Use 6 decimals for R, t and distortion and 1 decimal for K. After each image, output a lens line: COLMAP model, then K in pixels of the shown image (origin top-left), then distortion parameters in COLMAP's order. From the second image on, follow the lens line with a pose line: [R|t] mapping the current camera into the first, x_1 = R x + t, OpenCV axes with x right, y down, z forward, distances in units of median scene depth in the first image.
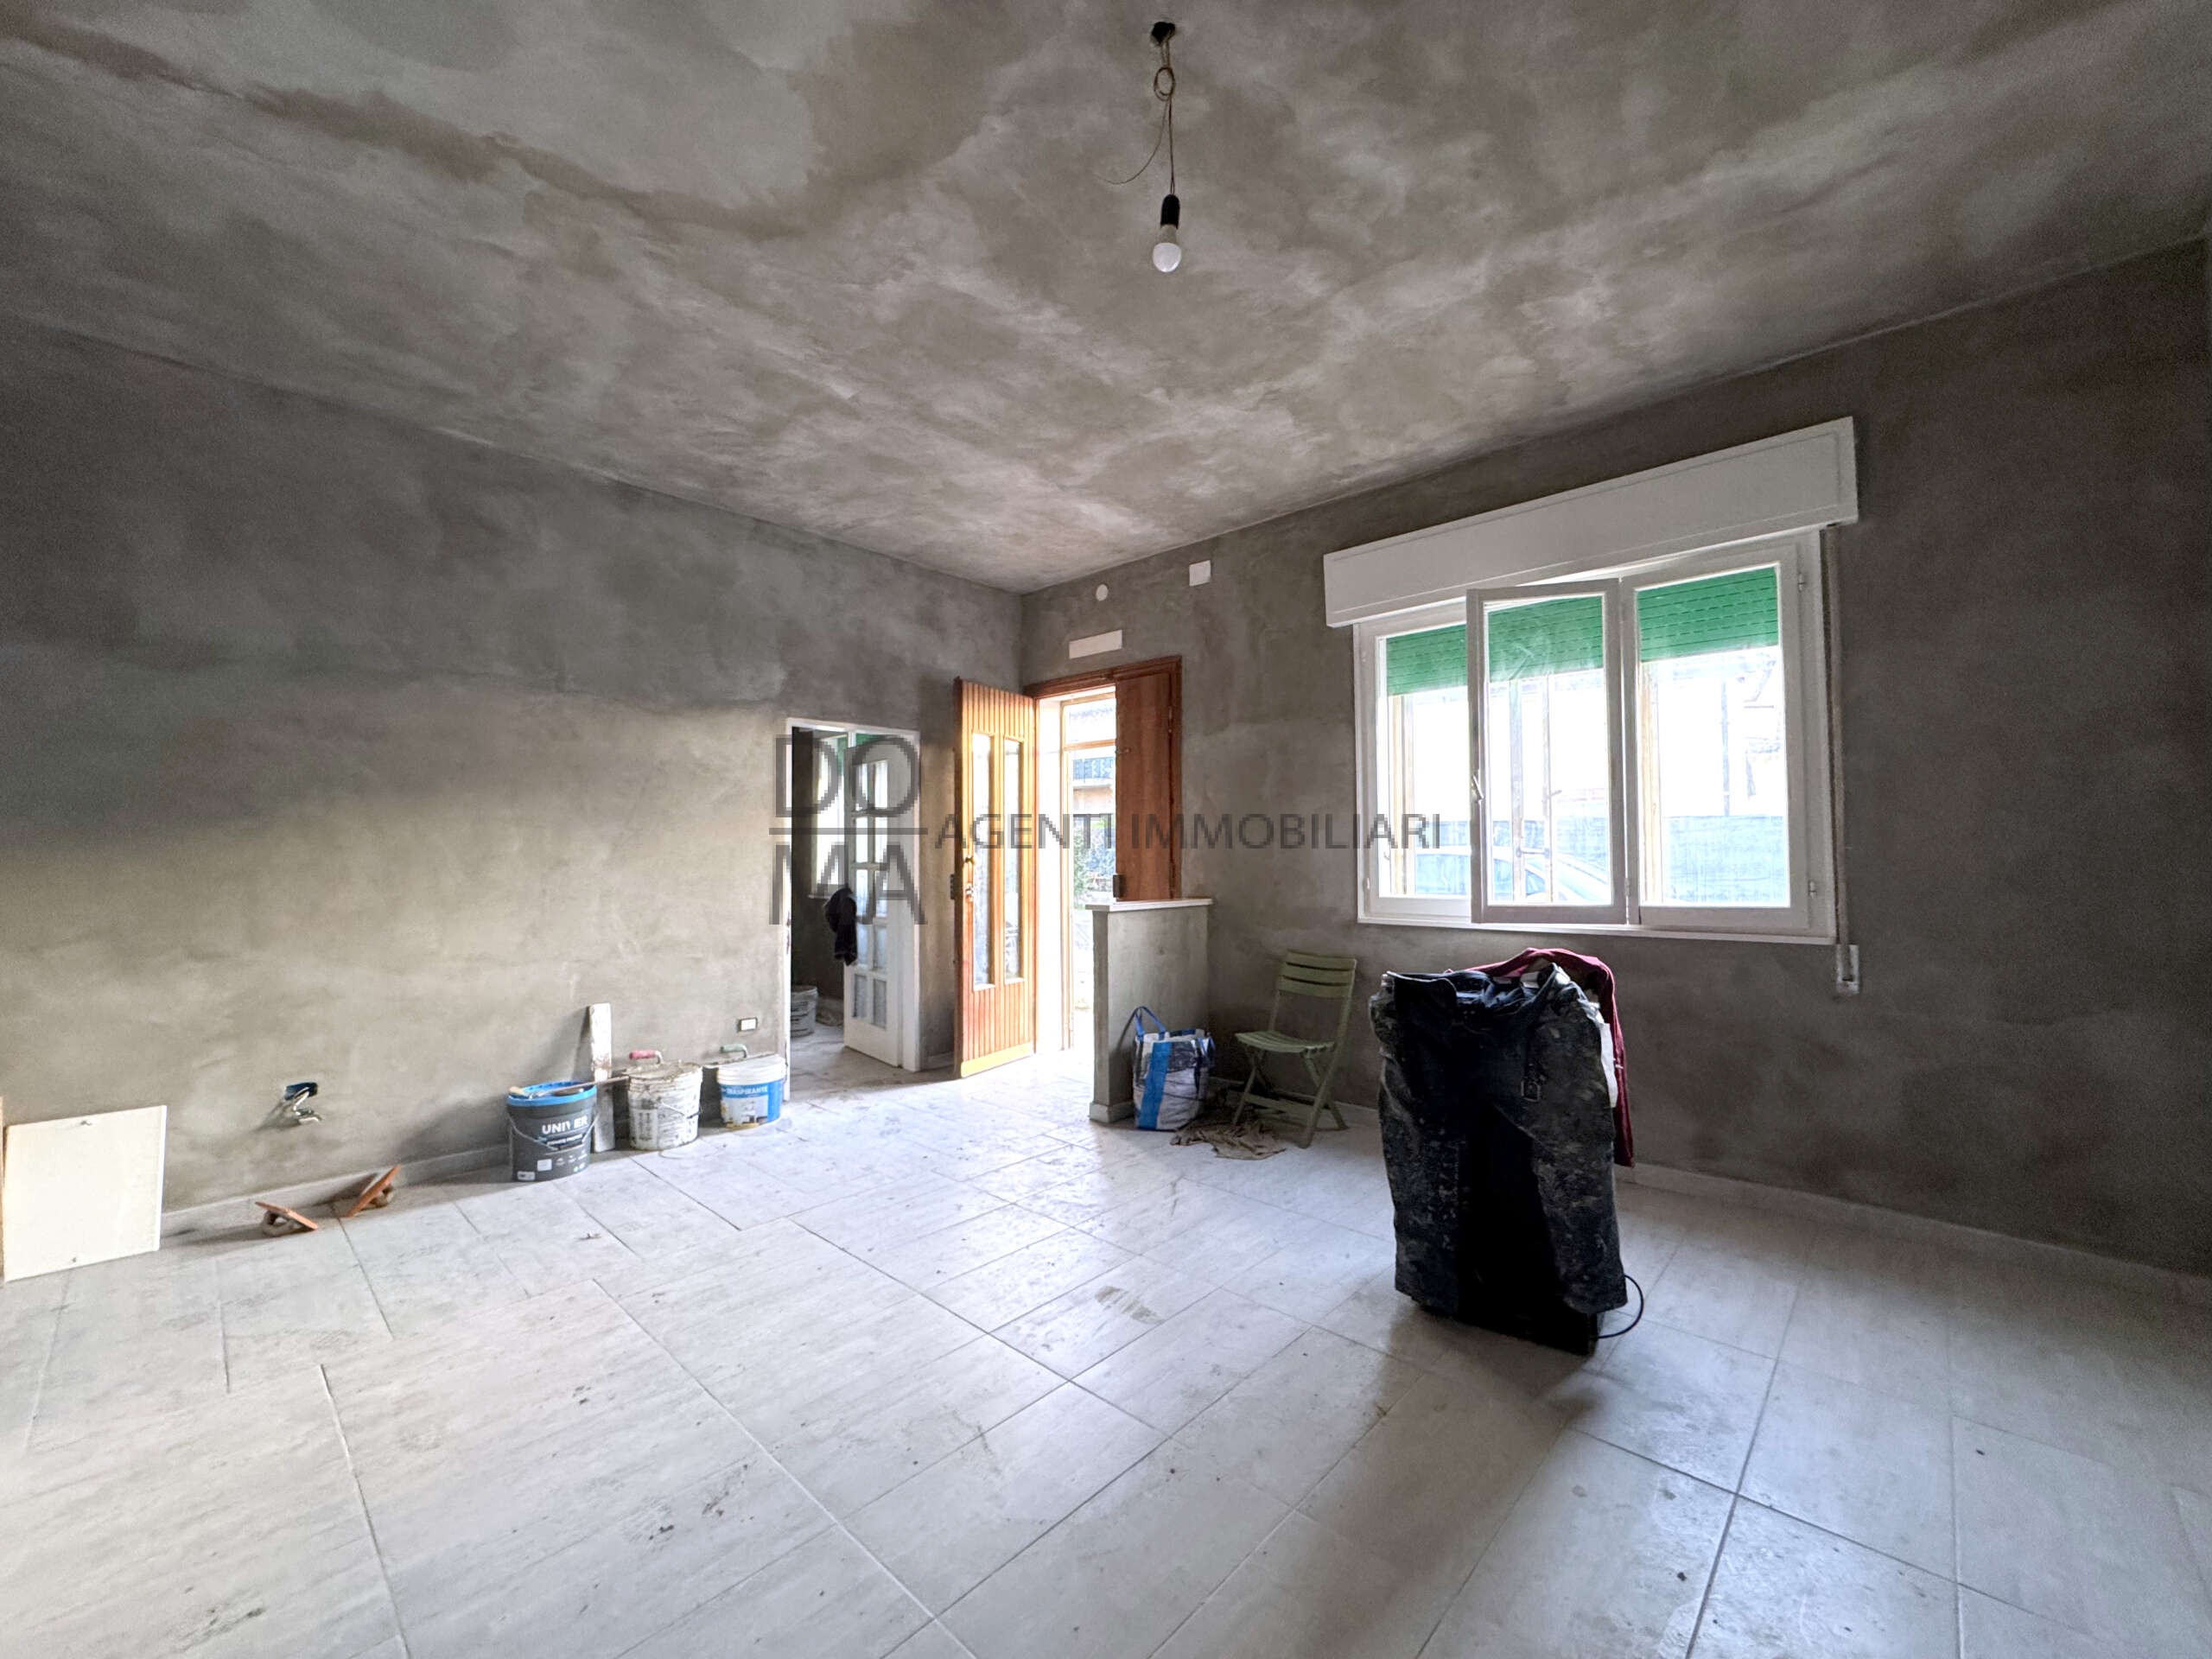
lens RADIAL K [[881.3, 0, 1097.1], [0, 881.3, 820.7], [0, 0, 1]] dist [-0.000330, 0.000020]
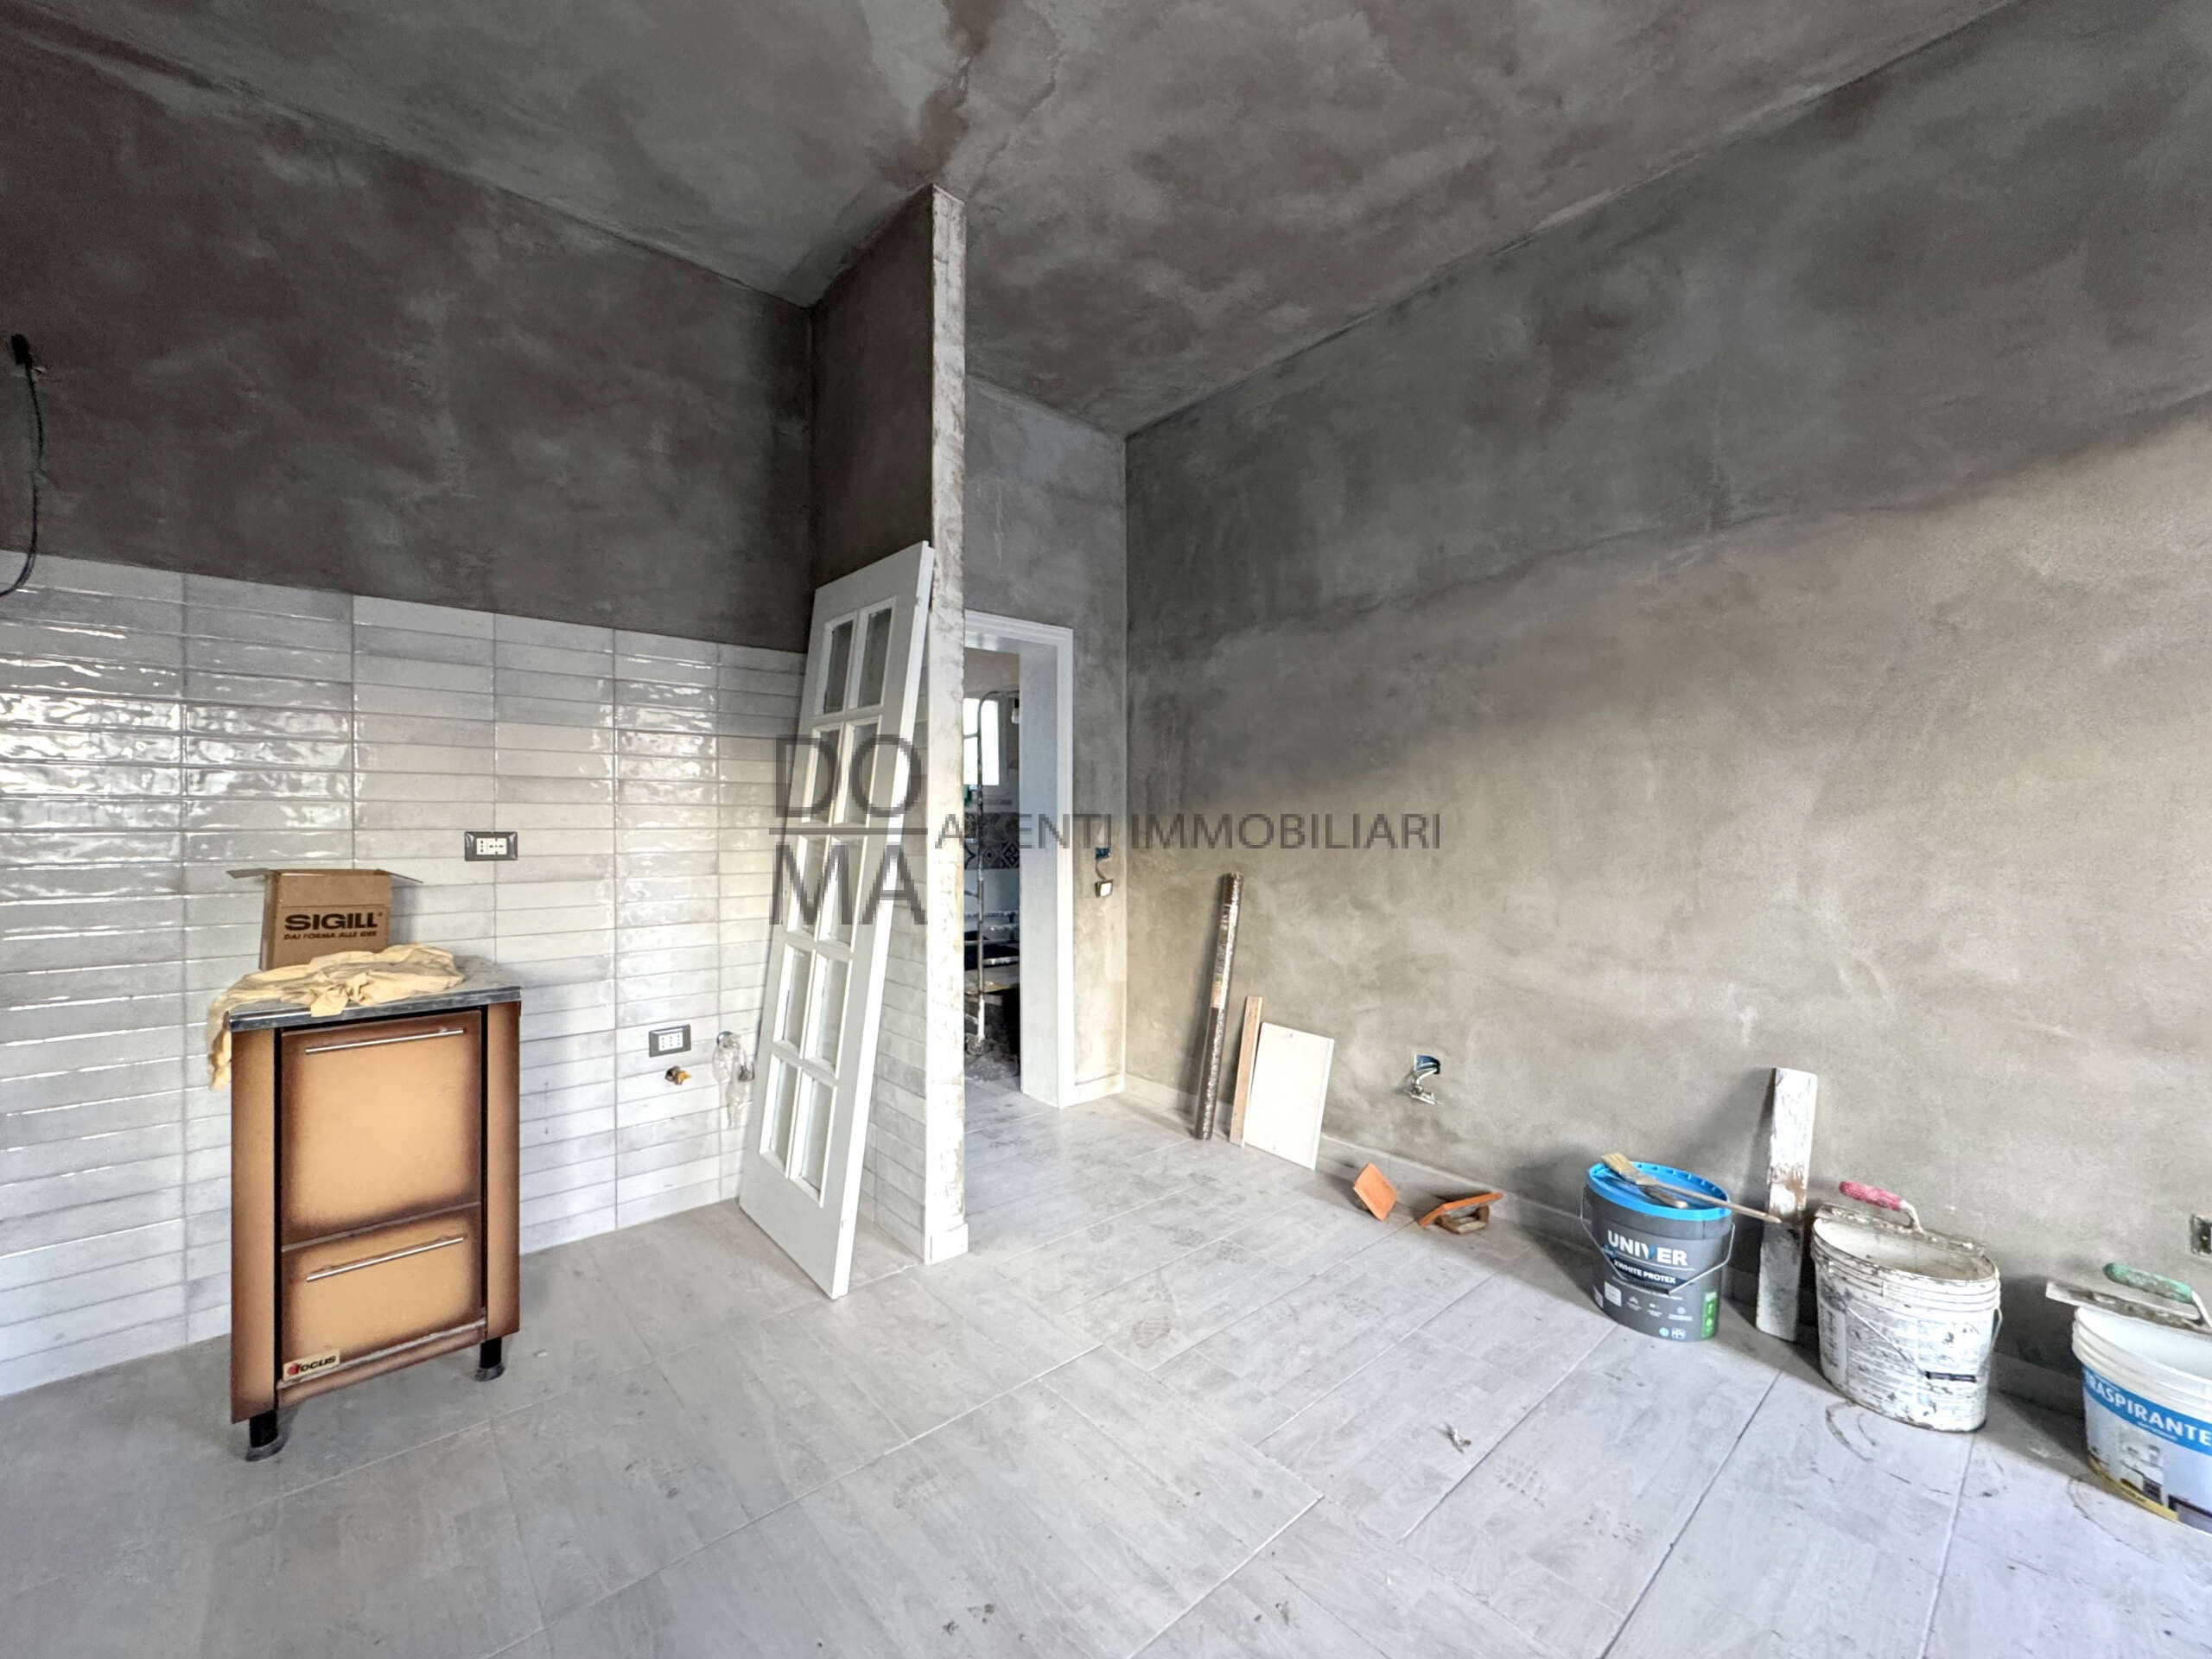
lens RADIAL K [[881.3, 0, 1113.1], [0, 881.3, 828.1], [0, 0, 1]] dist [-0.000330, 0.000020]
pose [[-0.084568, 0.014301, -0.996315, 0.024344], [0.036184, 0.999282, 0.011272, 0.037489], [0.995760, -0.035098, -0.085025, 0.690328]]
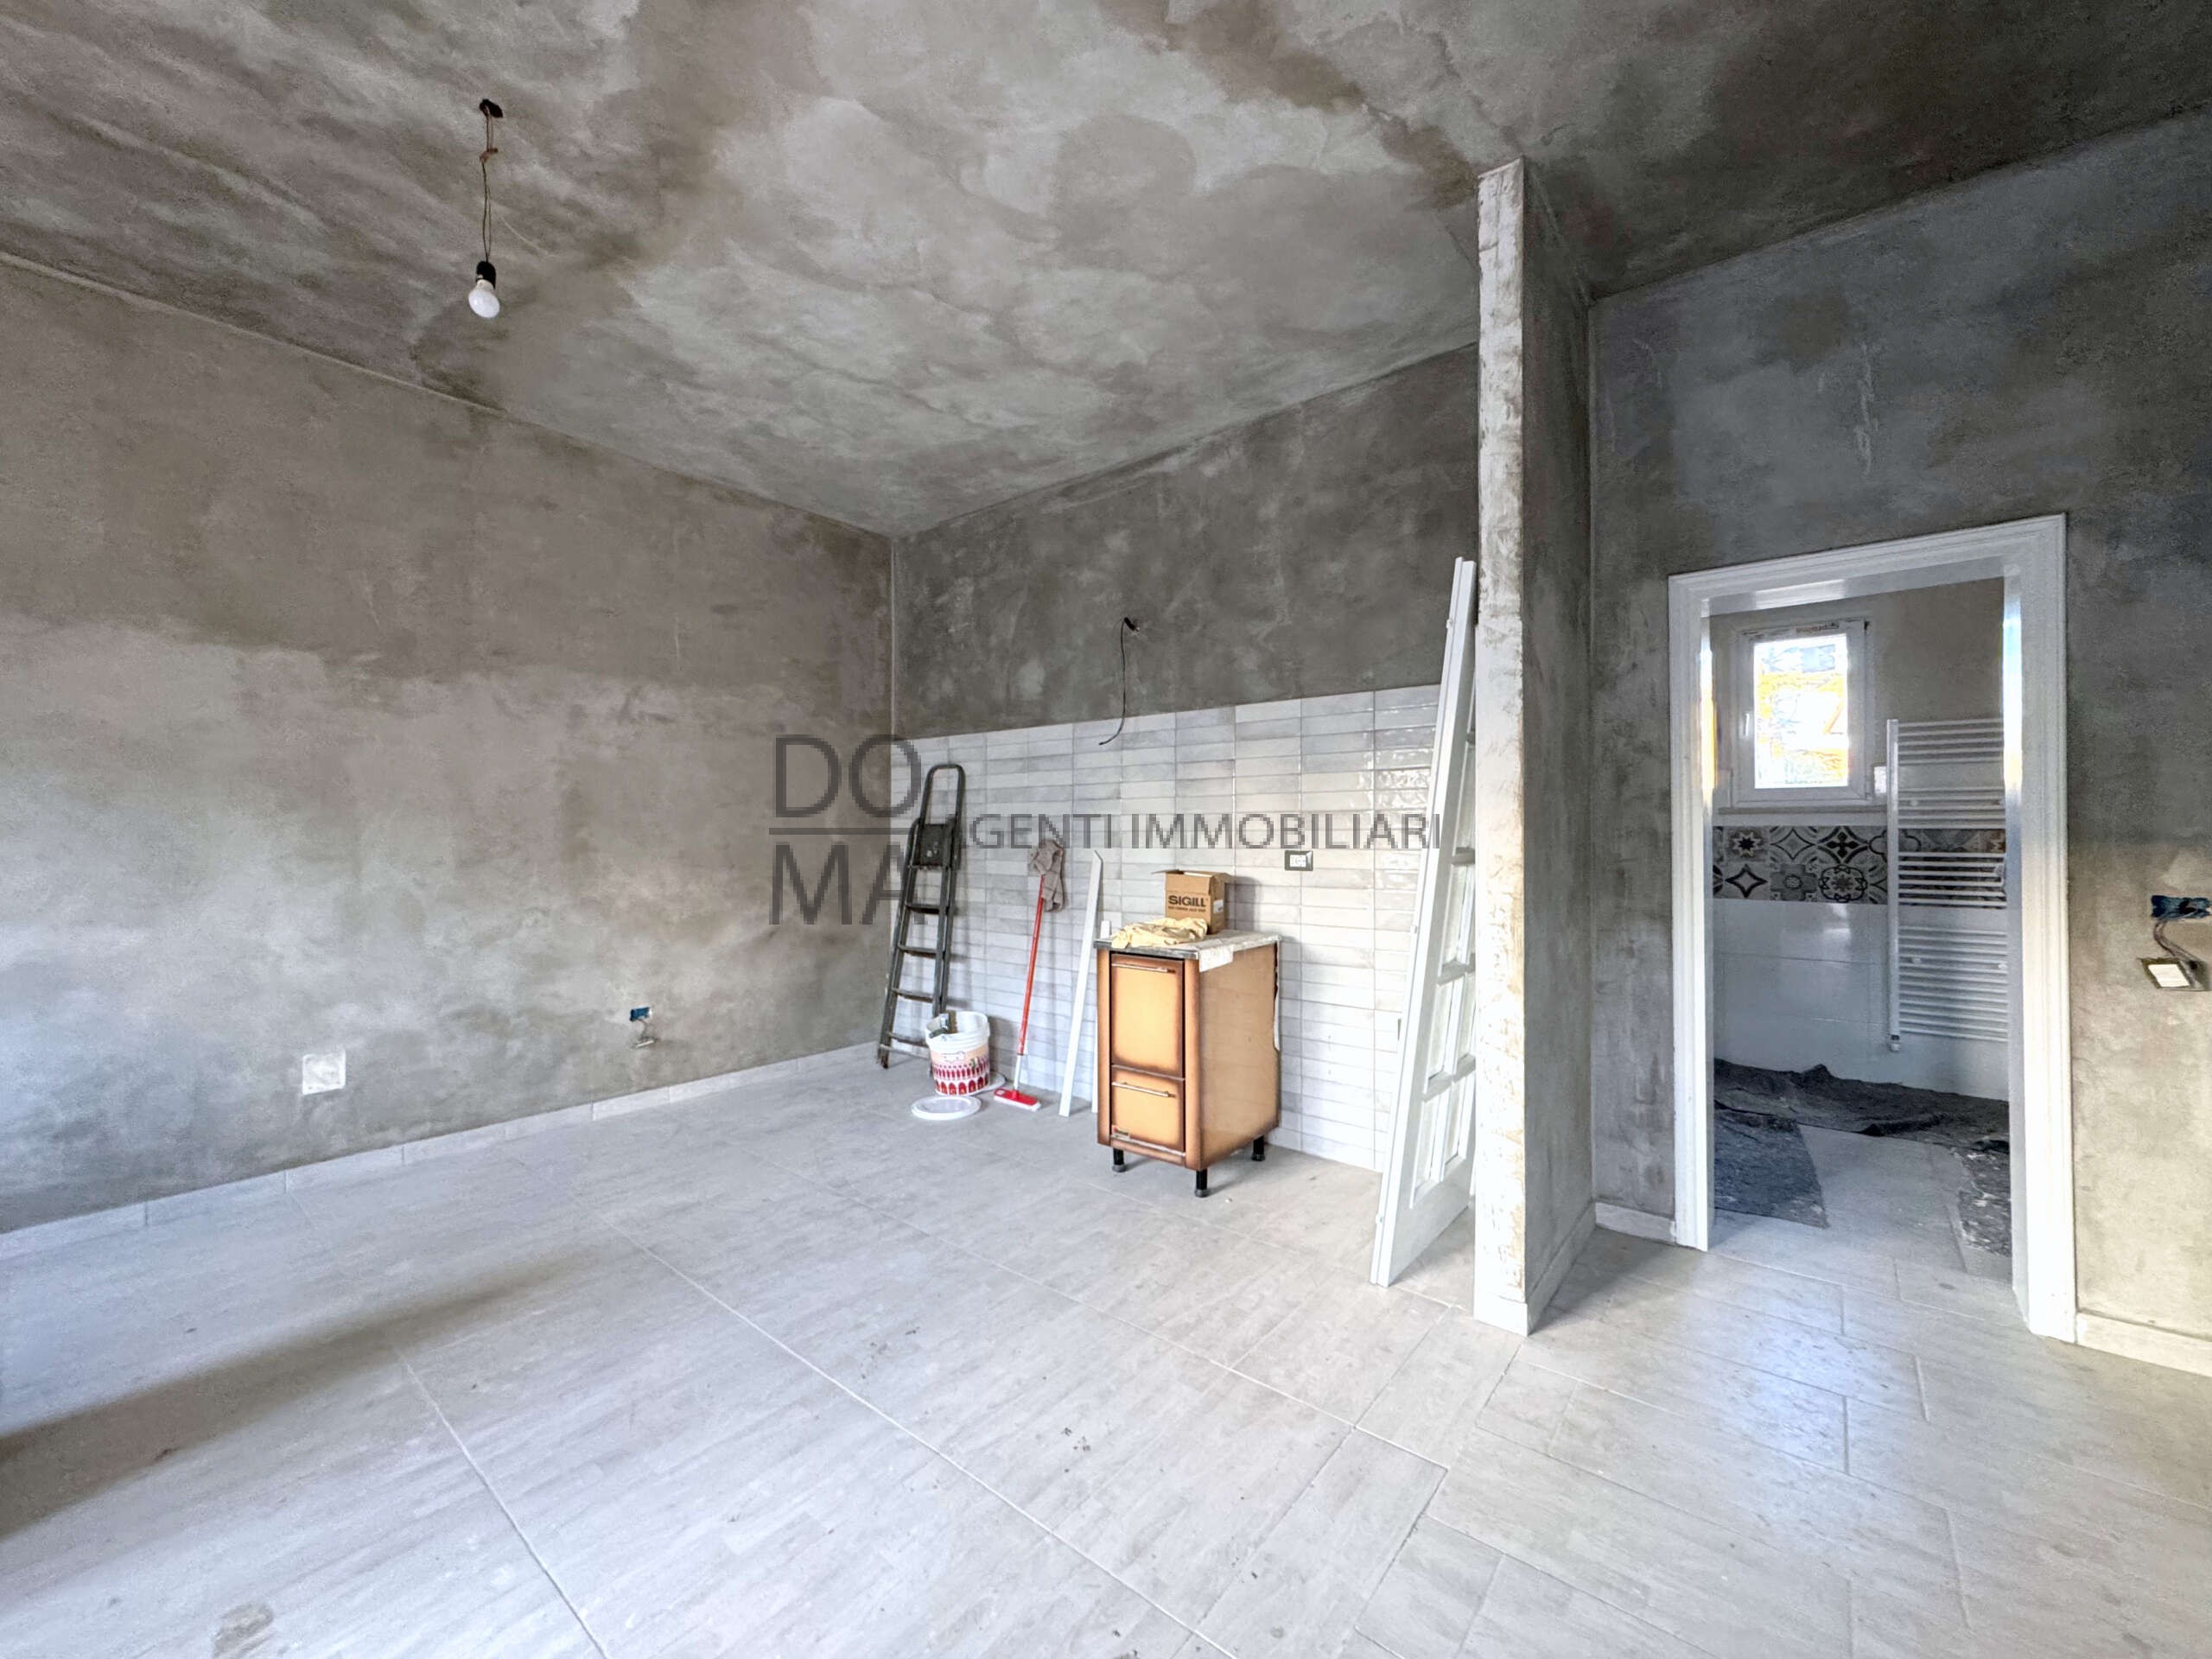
lens RADIAL K [[881.3, 0, 1109.6], [0, 881.3, 829.5], [0, 0, 1]] dist [-0.000330, 0.000020]
pose [[-0.996759, 0.008605, -0.079988, -0.320524], [0.011866, 0.999114, -0.040386, 0.044084], [0.079570, -0.041204, -0.995977, 1.108622]]
